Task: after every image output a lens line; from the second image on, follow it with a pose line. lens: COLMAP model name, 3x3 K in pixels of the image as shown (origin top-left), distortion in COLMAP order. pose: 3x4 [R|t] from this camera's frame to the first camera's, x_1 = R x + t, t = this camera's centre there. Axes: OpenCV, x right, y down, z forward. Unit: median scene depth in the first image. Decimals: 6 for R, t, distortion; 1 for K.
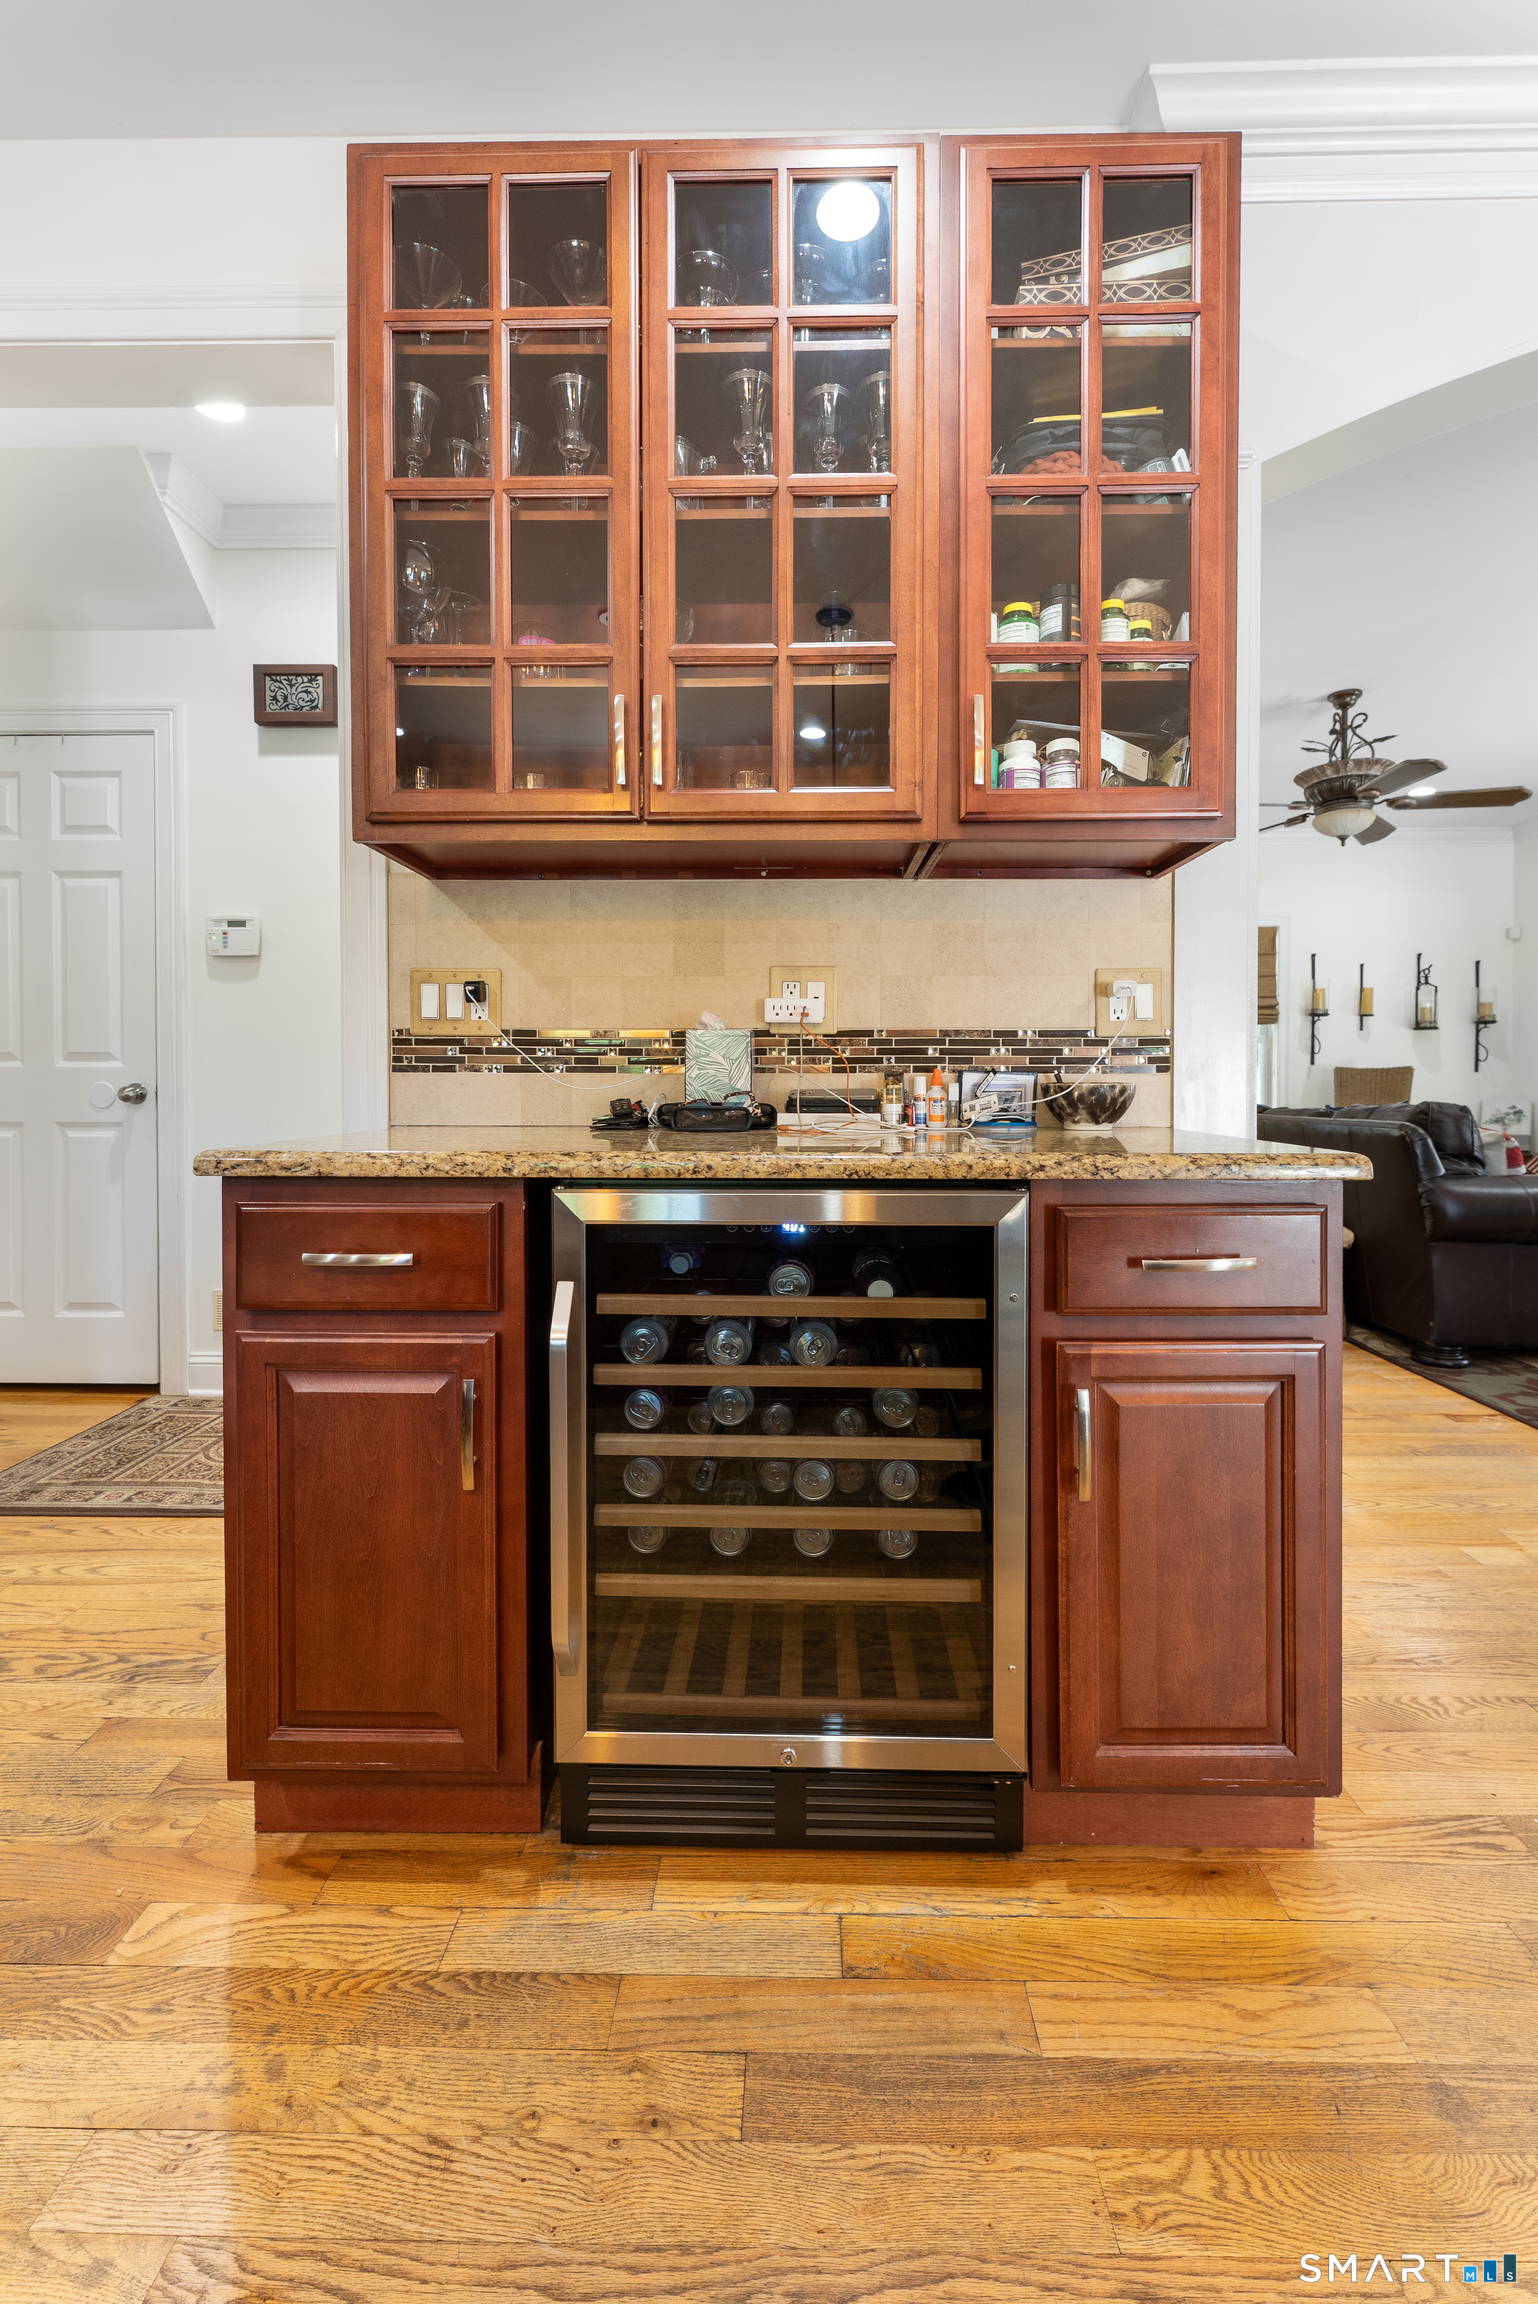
lens RADIAL K [[963.6, 0, 768.3], [0, 963.6, 1092.0], [0, 0, 1]] dist [0.002617, 0.000148]
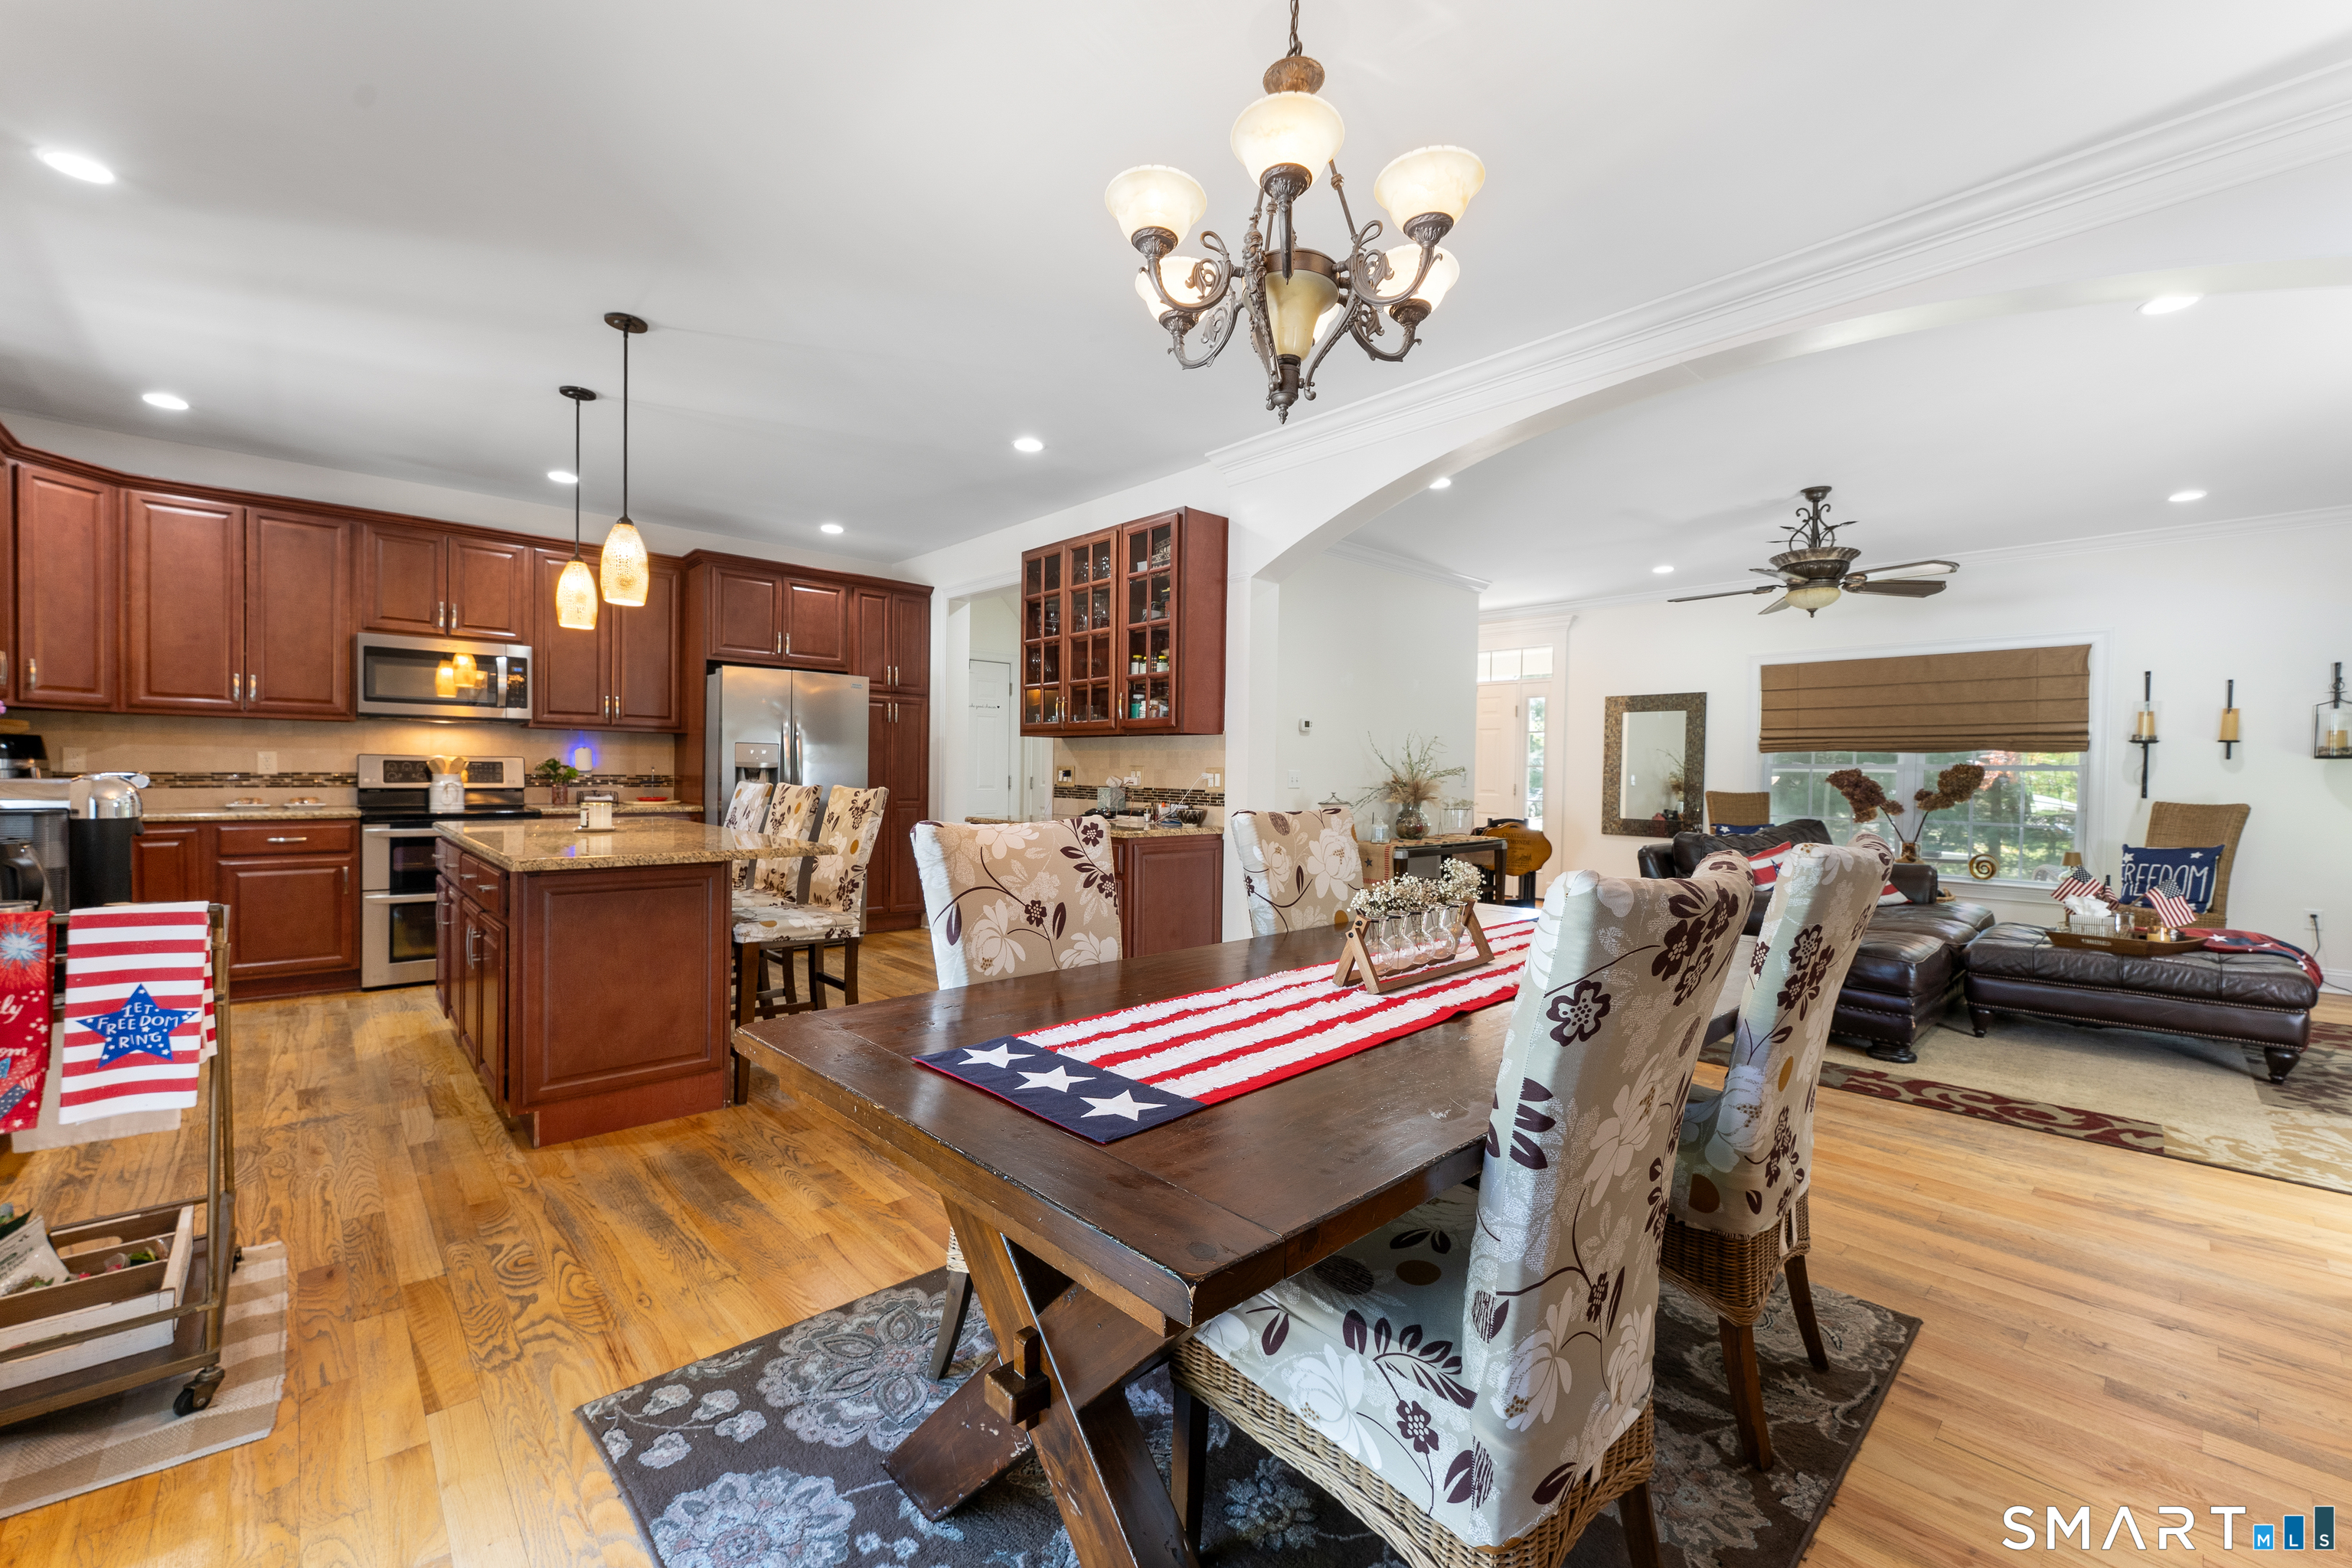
lens RADIAL K [[941.0, 0, 1176.0], [0, 941.0, 784.0], [0, 0, 1]] dist [0.000310, 0.000036]
pose [[0.693459, 0.020090, -0.720216, 2.641402], [-0.022193, 0.999732, 0.006519, -0.115818], [0.720155, 0.011463, 0.693719, -1.097278]]
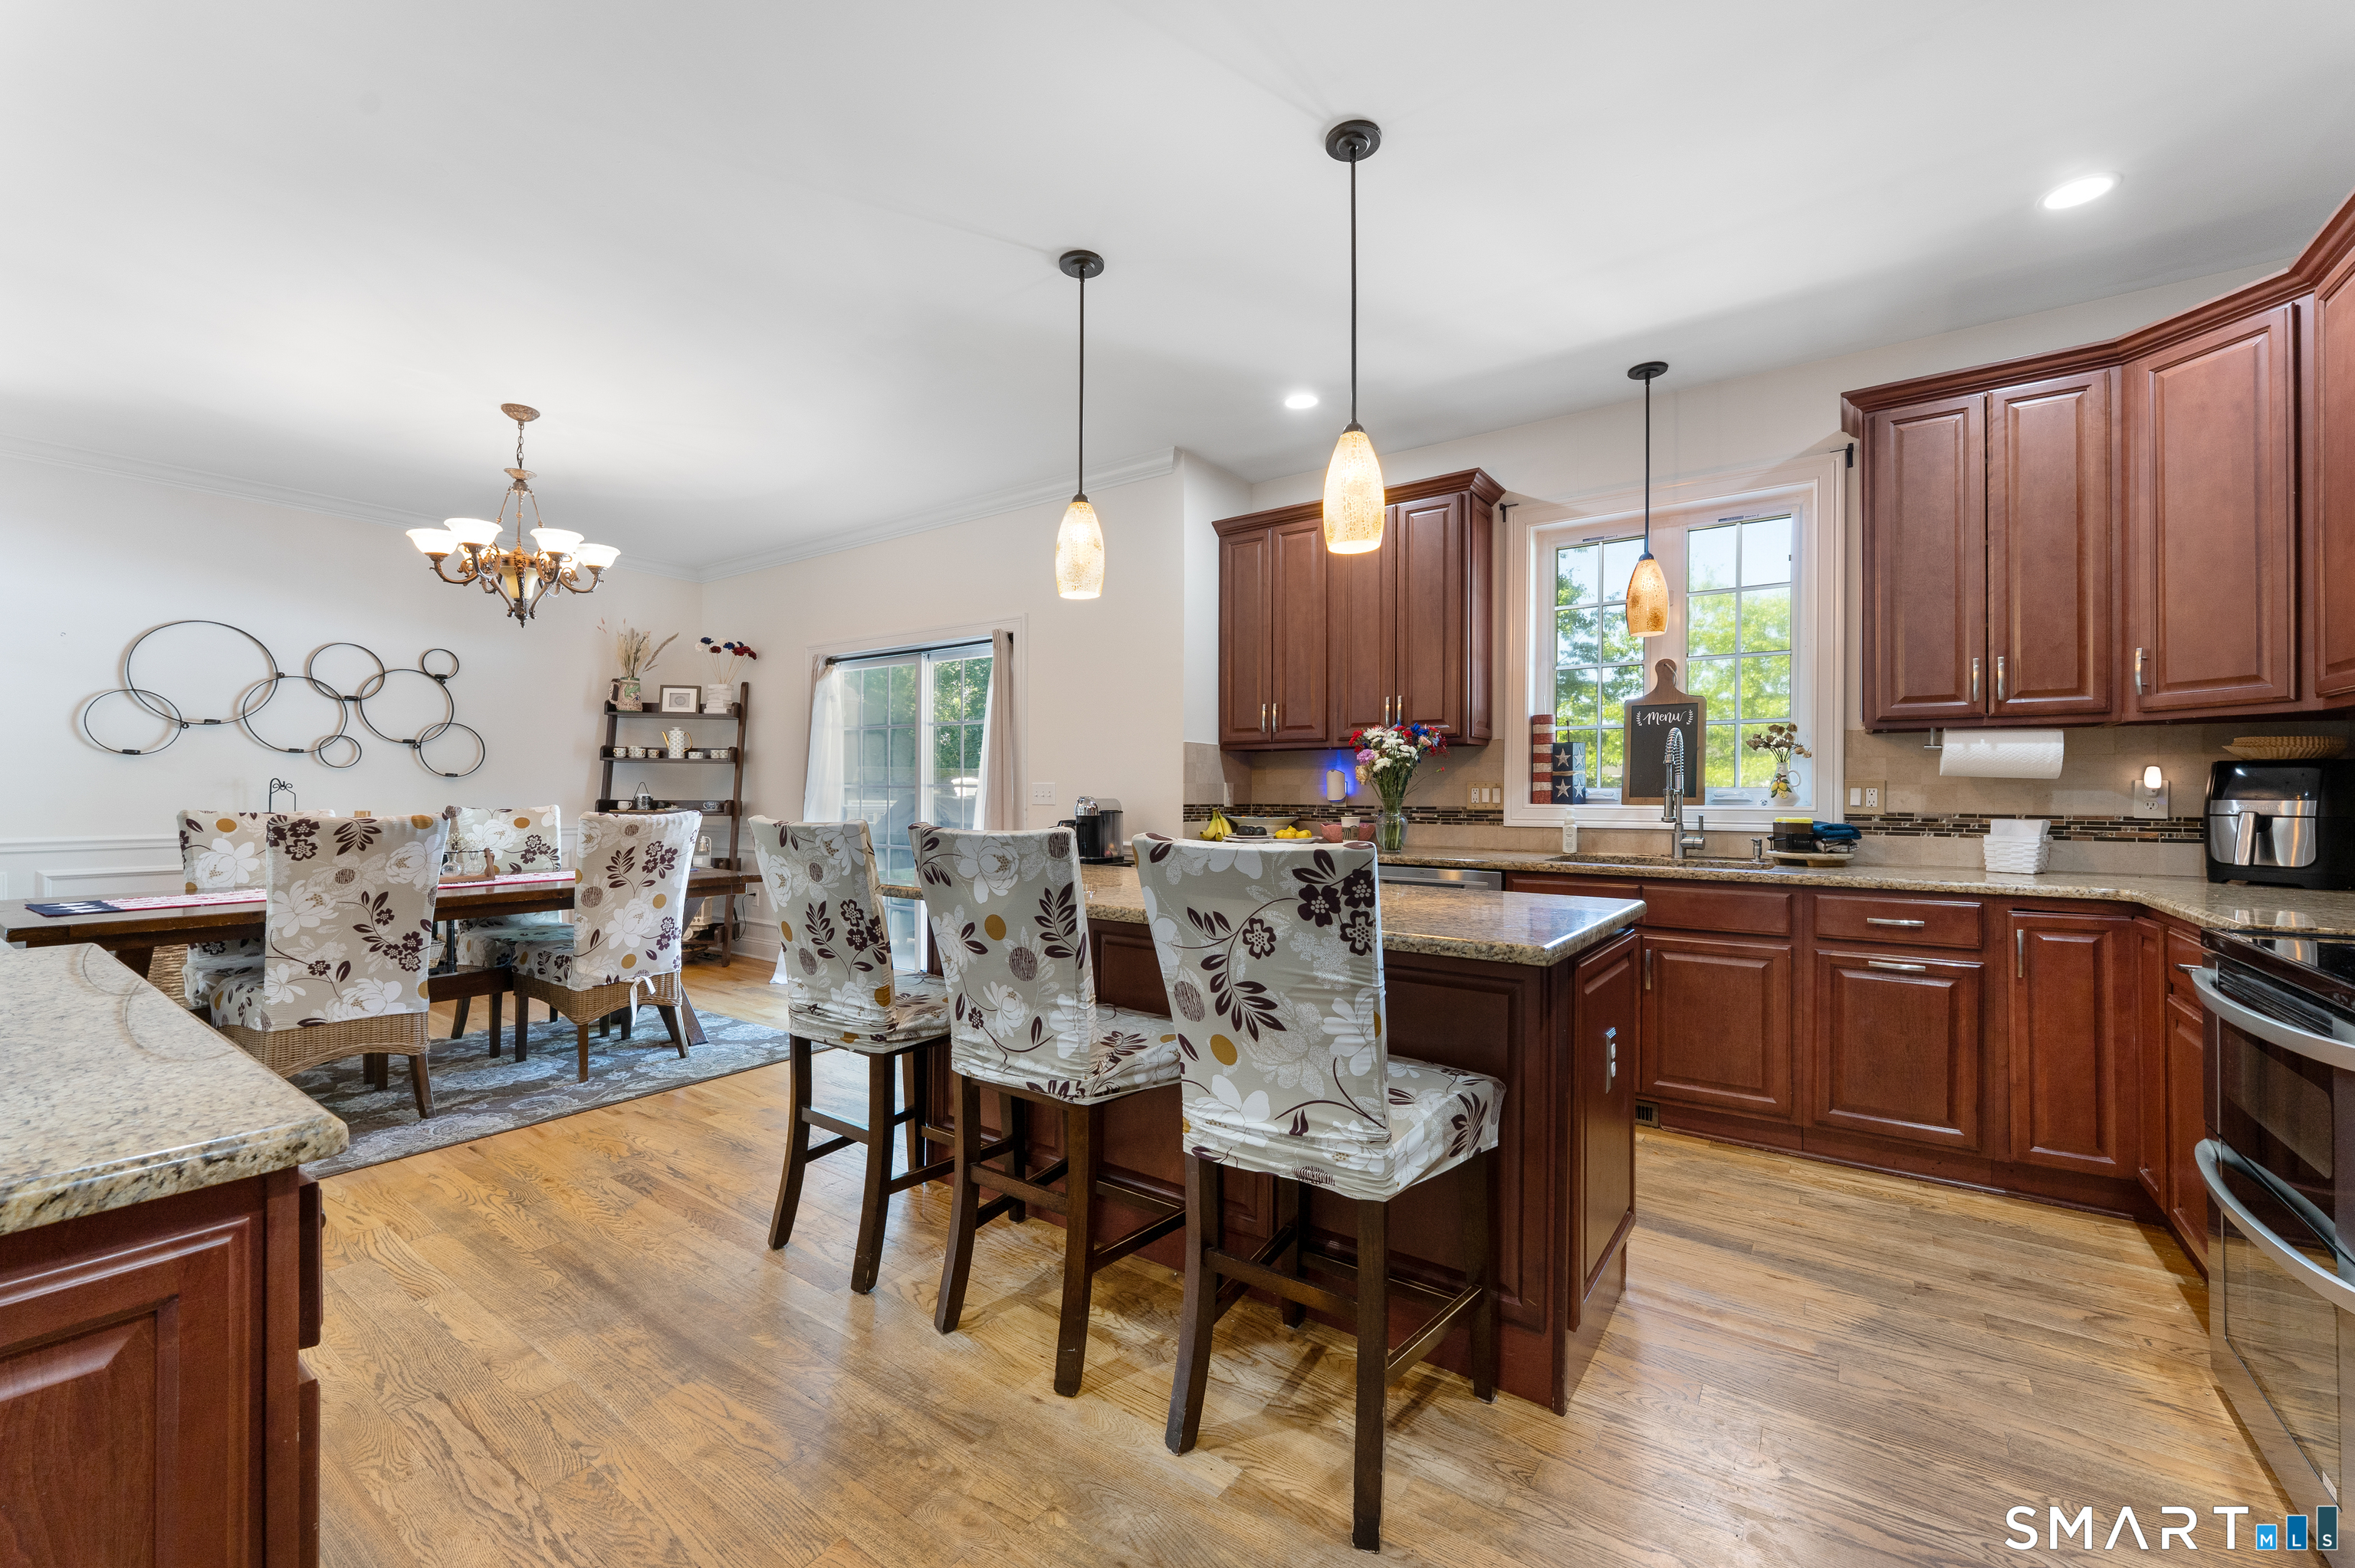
lens RADIAL K [[948.1, 0, 1163.1], [0, 948.1, 787.9], [0, 0, 1]] dist [-0.000185, -0.000318]
pose [[-0.817342, -0.001341, 0.576151, -1.001077], [0.003185, 0.999971, 0.006846, -0.134694], [-0.576144, 0.007431, -0.817314, 0.900752]]
